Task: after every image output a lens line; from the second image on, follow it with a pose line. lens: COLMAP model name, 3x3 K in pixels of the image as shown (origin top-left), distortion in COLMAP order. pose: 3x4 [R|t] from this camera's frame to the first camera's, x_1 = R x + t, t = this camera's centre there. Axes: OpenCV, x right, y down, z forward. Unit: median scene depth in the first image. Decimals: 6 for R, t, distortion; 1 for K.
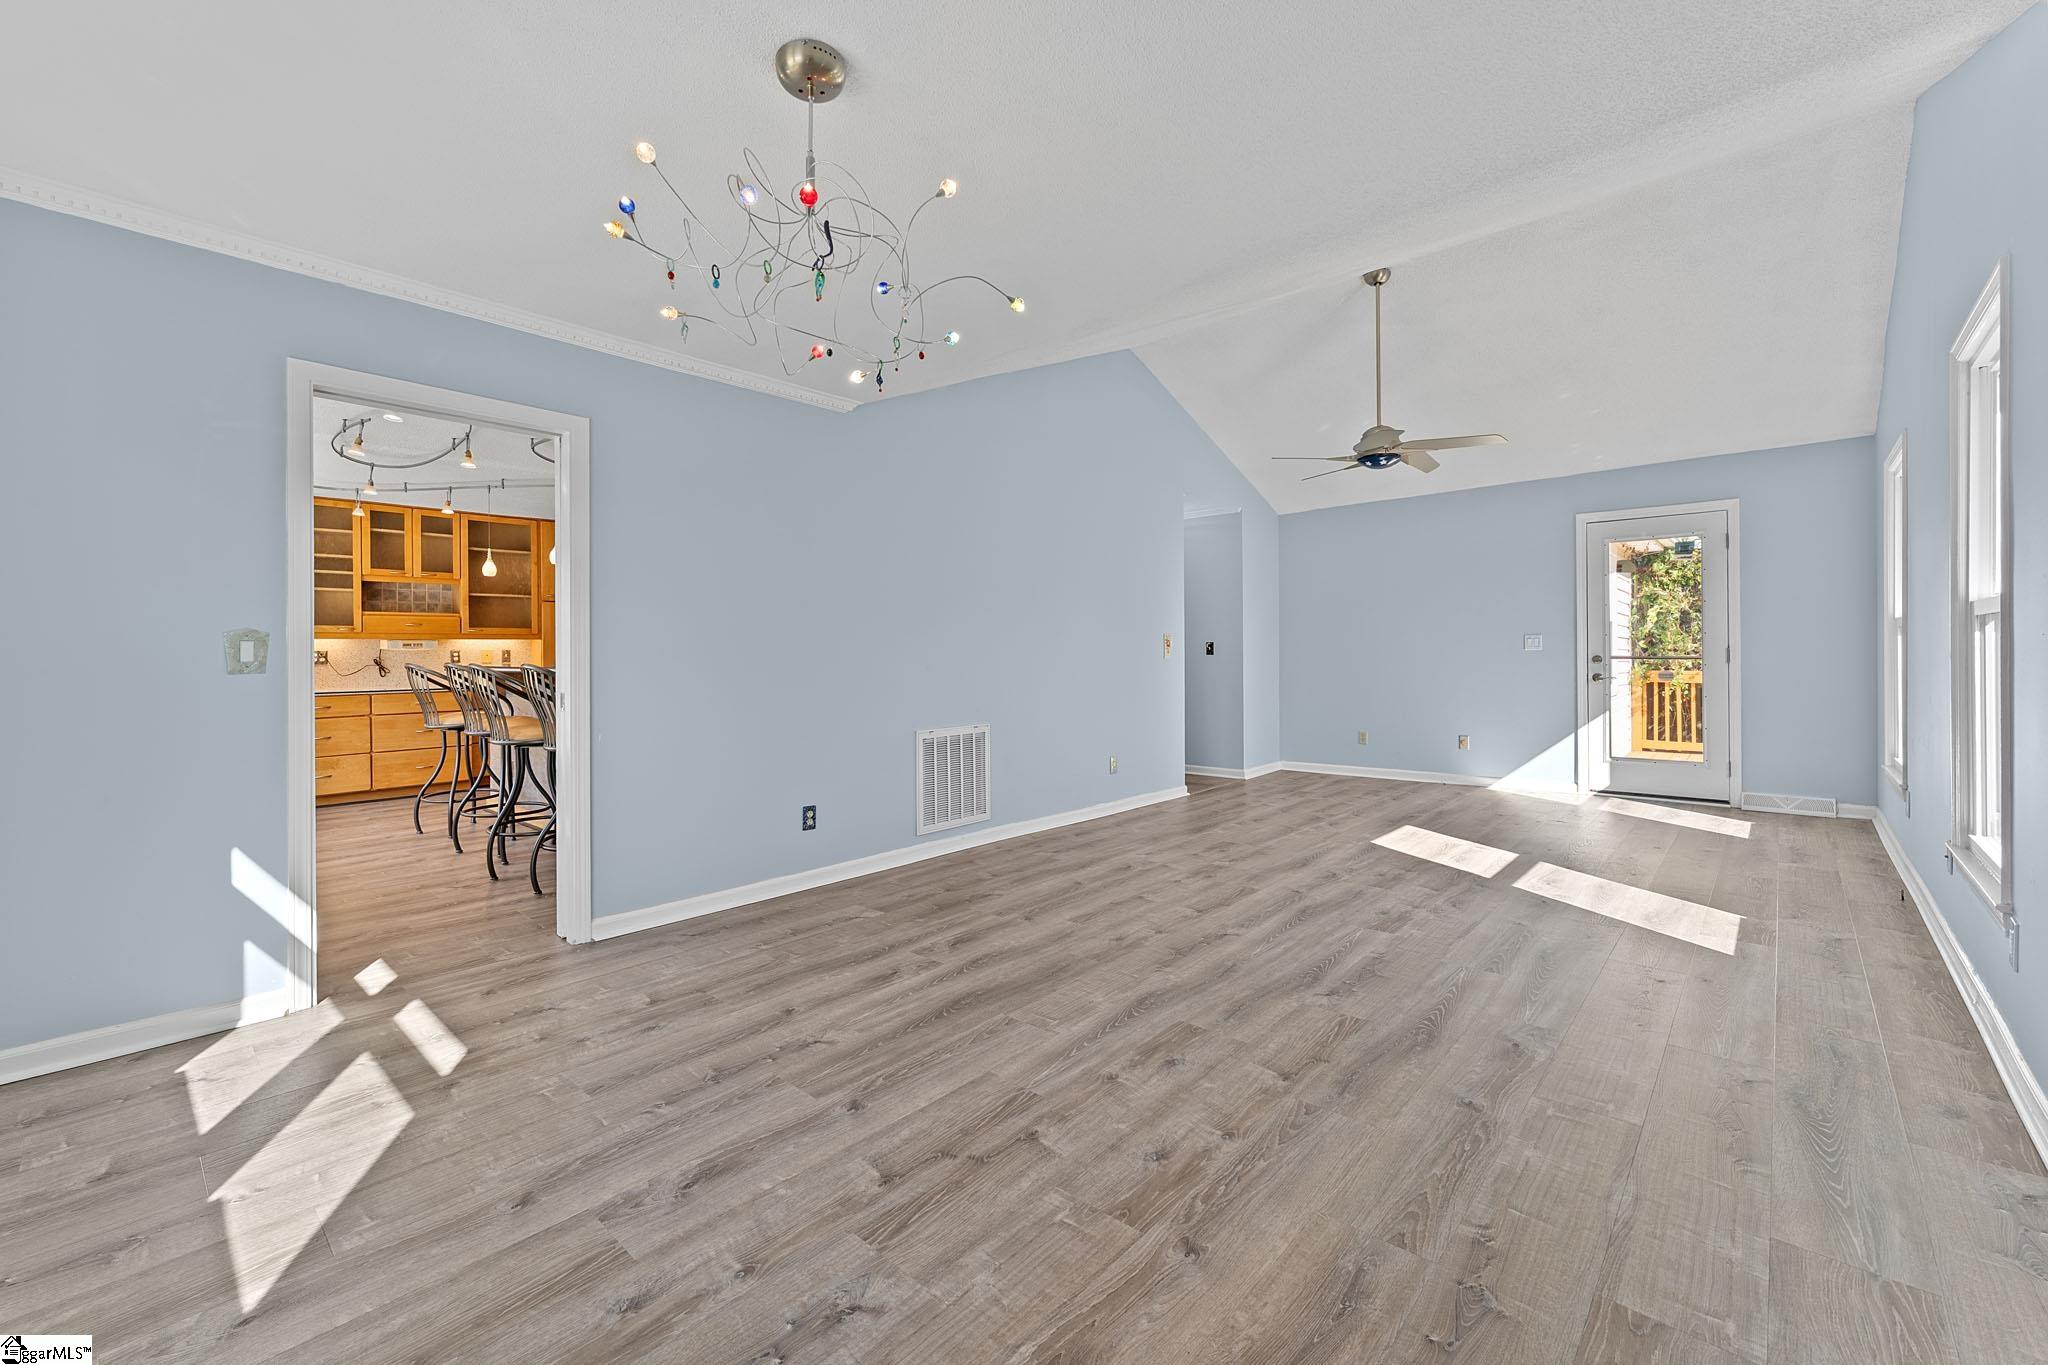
lens RADIAL K [[838.7, 0, 1005.6], [0, 838.7, 652.4], [0, 0, 1]] dist [0.002096, -0.000101]
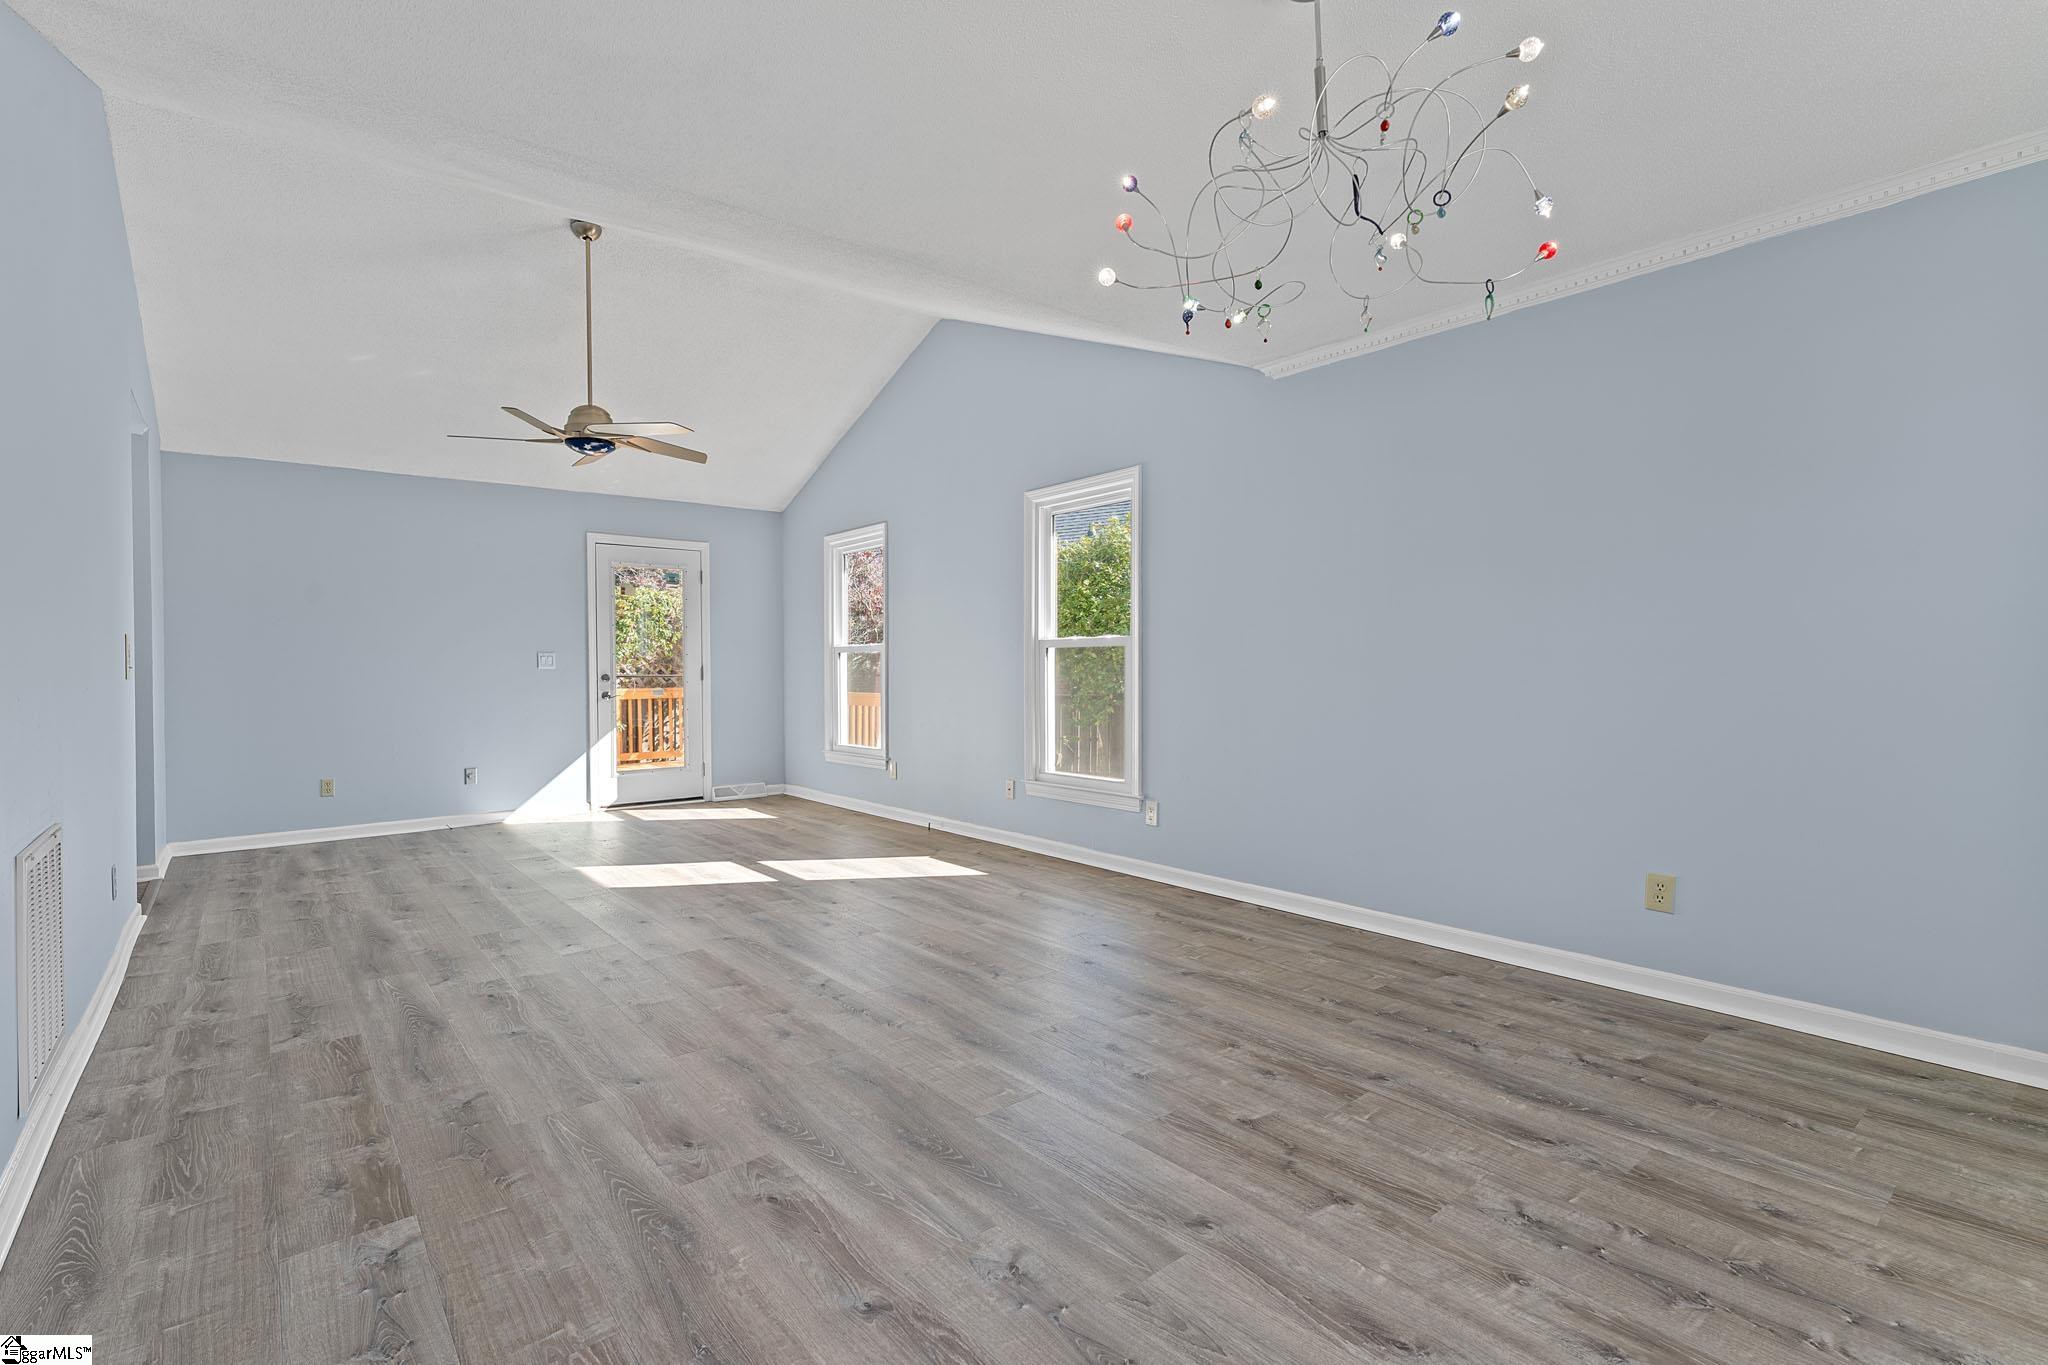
lens RADIAL K [[934.5, 0, 1021.8], [0, 934.5, 681.9], [0, 0, 1]] dist [-0.001621, 0.000114]
pose [[0.133337, -0.007234, 0.991044, -0.862489], [0.002325, 0.999973, 0.006986, 0.015604], [-0.991068, 0.001373, 0.133350, 0.839752]]
